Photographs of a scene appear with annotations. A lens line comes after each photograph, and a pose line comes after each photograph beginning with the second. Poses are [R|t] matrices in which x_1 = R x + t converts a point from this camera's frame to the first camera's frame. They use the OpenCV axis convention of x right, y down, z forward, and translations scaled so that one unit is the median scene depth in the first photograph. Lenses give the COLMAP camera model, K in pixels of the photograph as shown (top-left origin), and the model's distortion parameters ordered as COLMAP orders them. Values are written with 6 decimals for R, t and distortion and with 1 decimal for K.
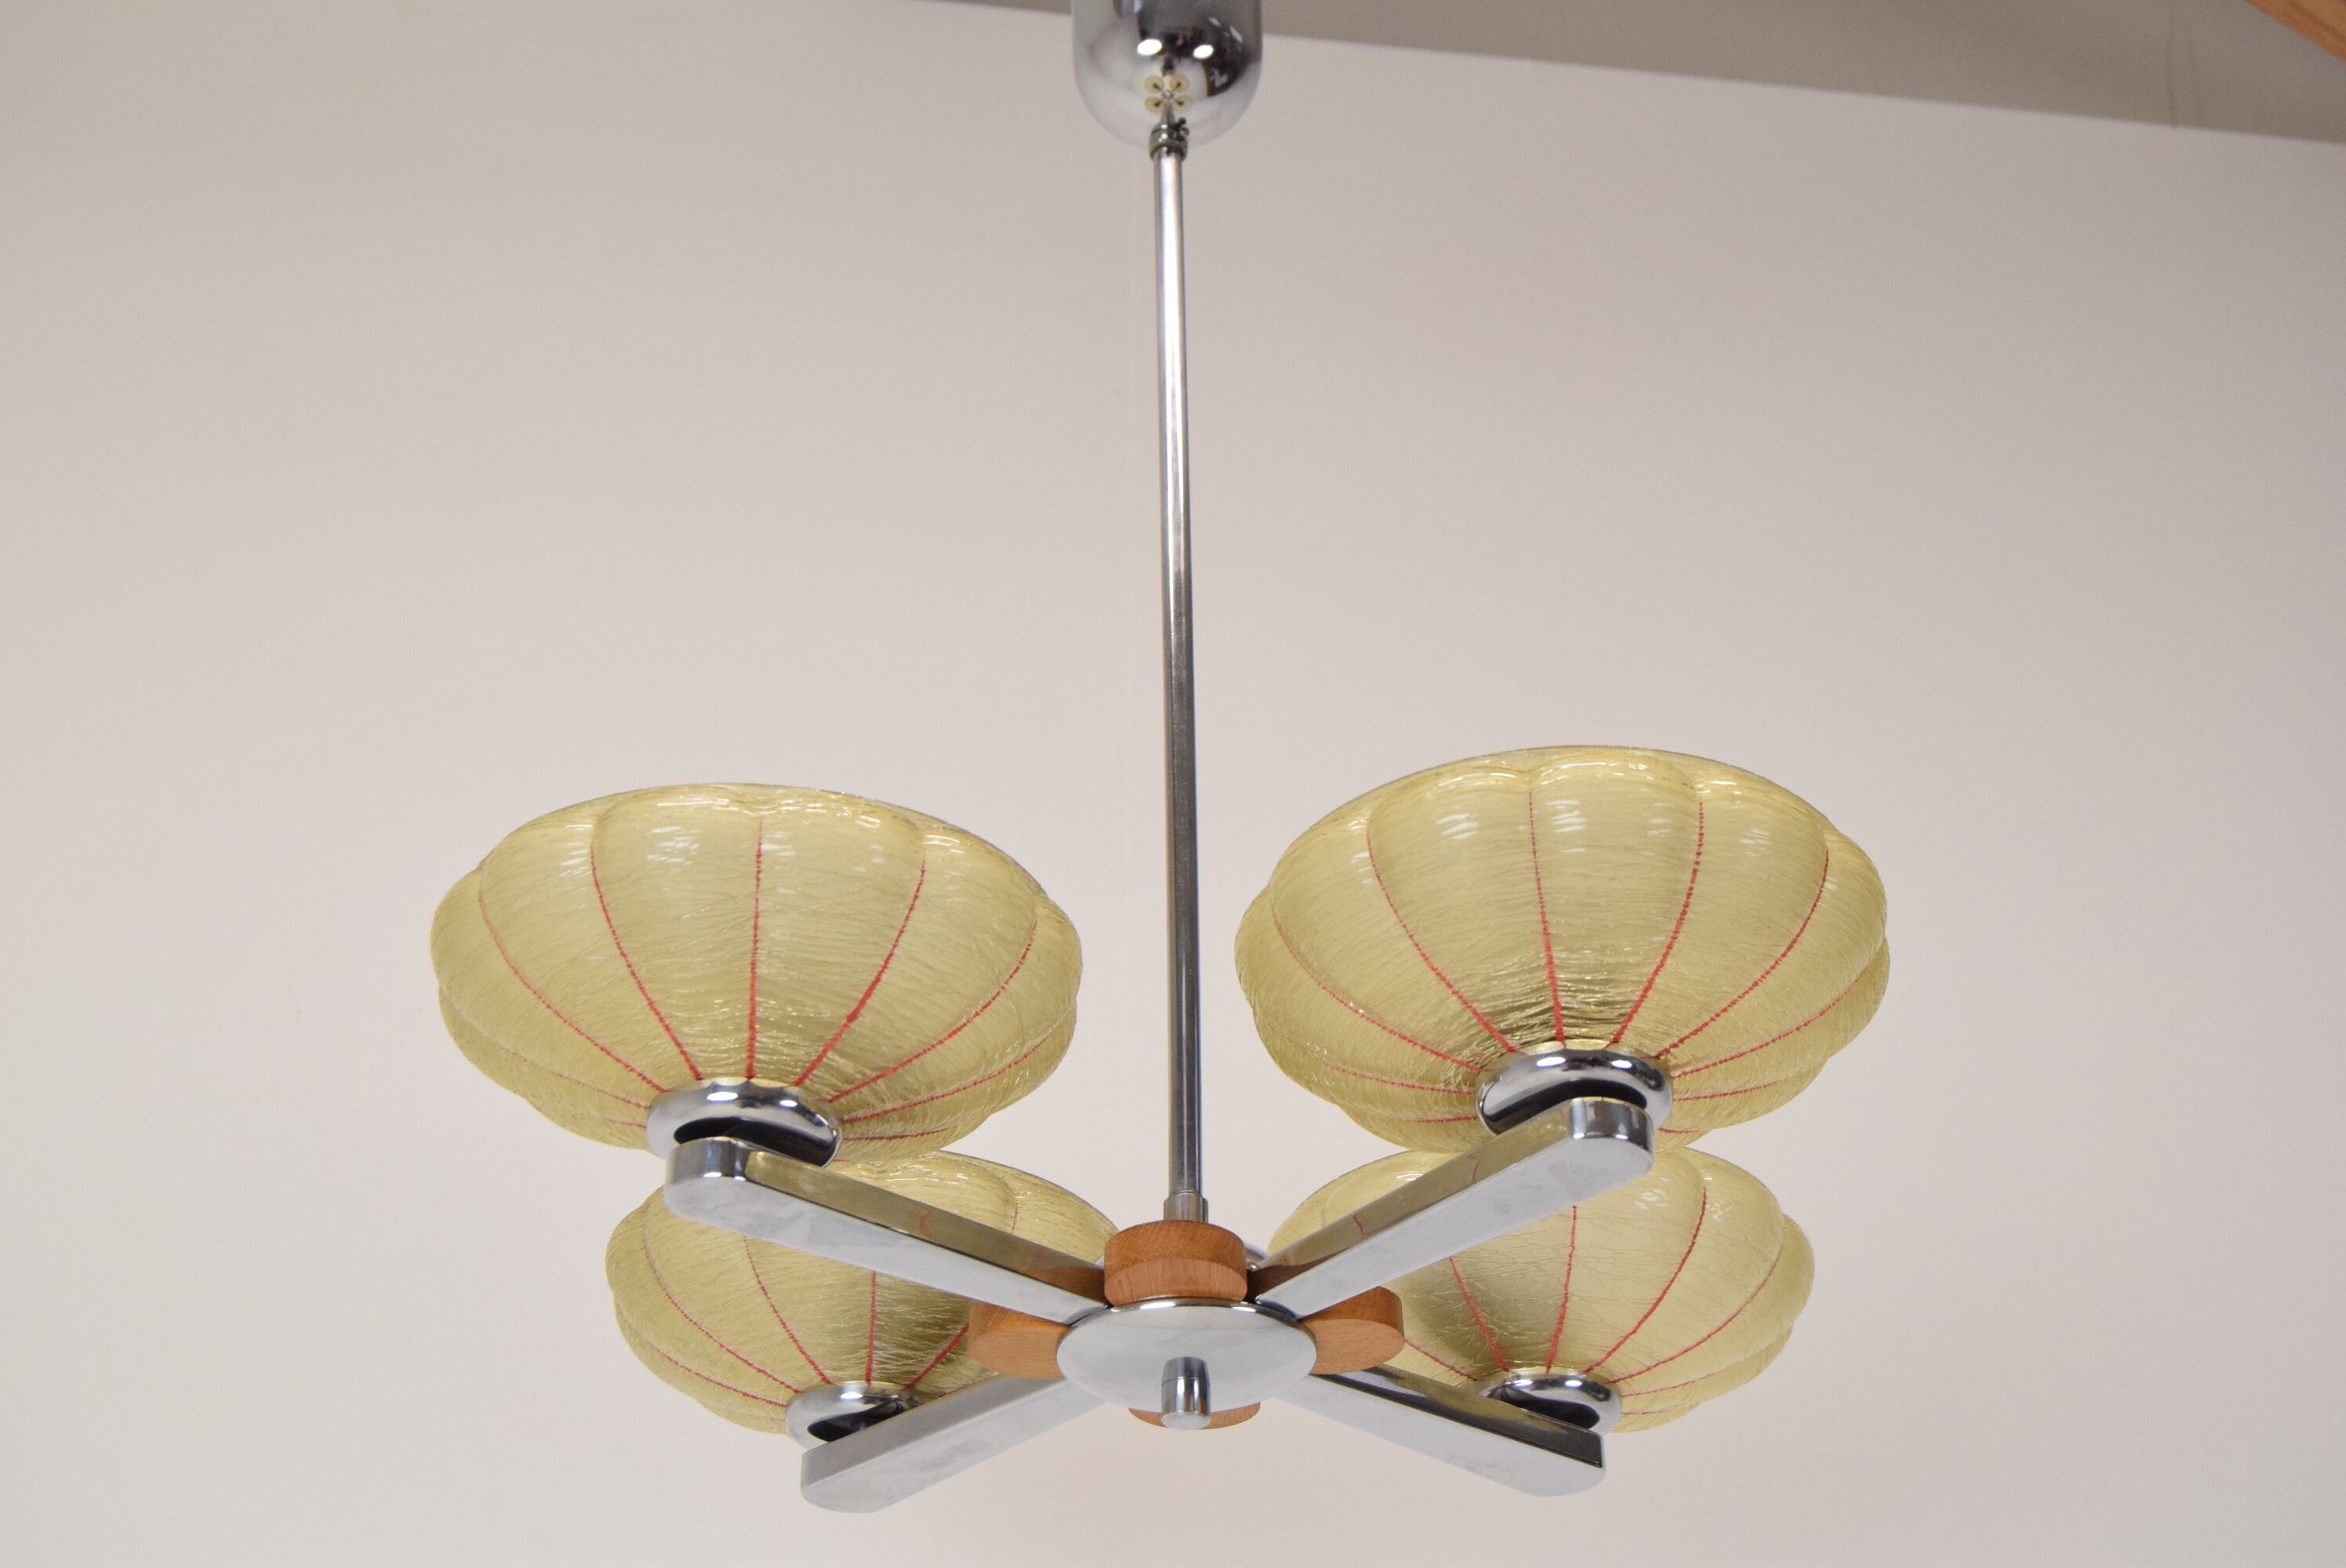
lens RADIAL K [[3865.6, 0, 1176.3], [0, 3865.6, 787.6], [0, 0, 1]] dist [-0.278209, 0.000000]
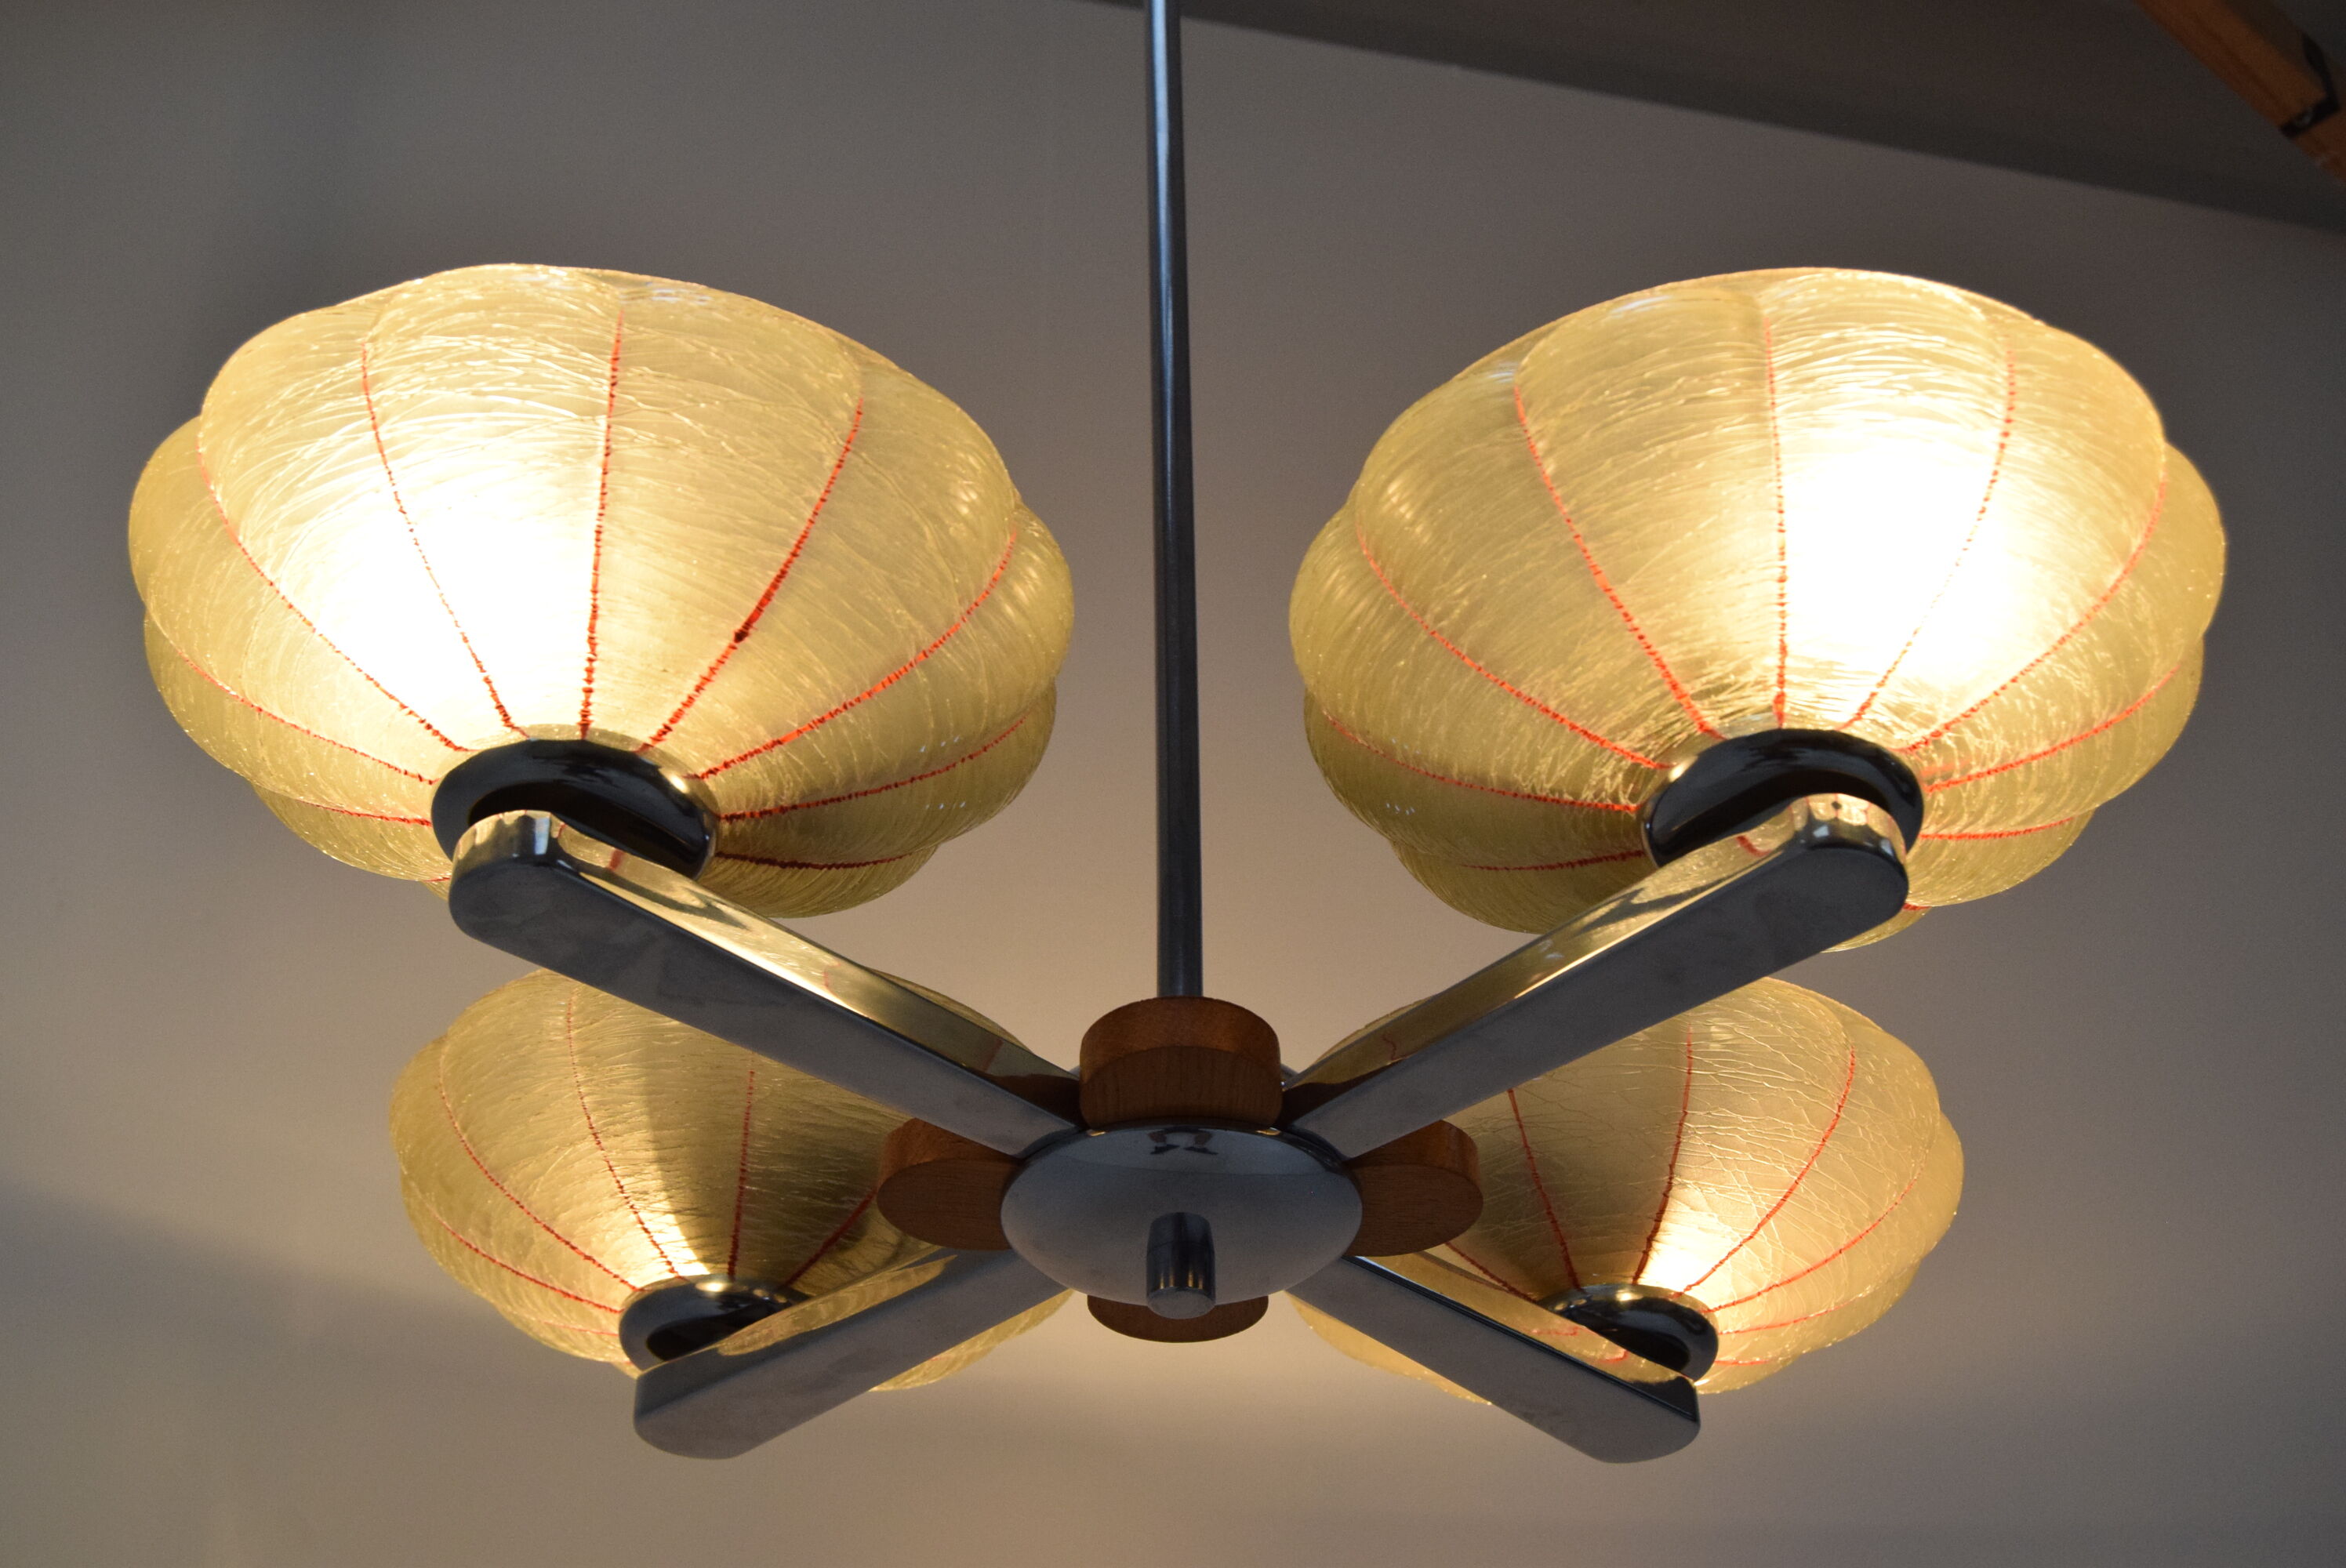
lens RADIAL K [[3078.1, 0, 1169.2], [0, 3078.1, 792.4], [0, 0, 1]] dist [-0.101697, 0.000000]
pose [[0.997538, 0.039706, 0.057799, -0.036295], [-0.034756, 0.995837, -0.084260, 0.118644], [-0.060904, 0.082044, 0.994766, 0.426043]]
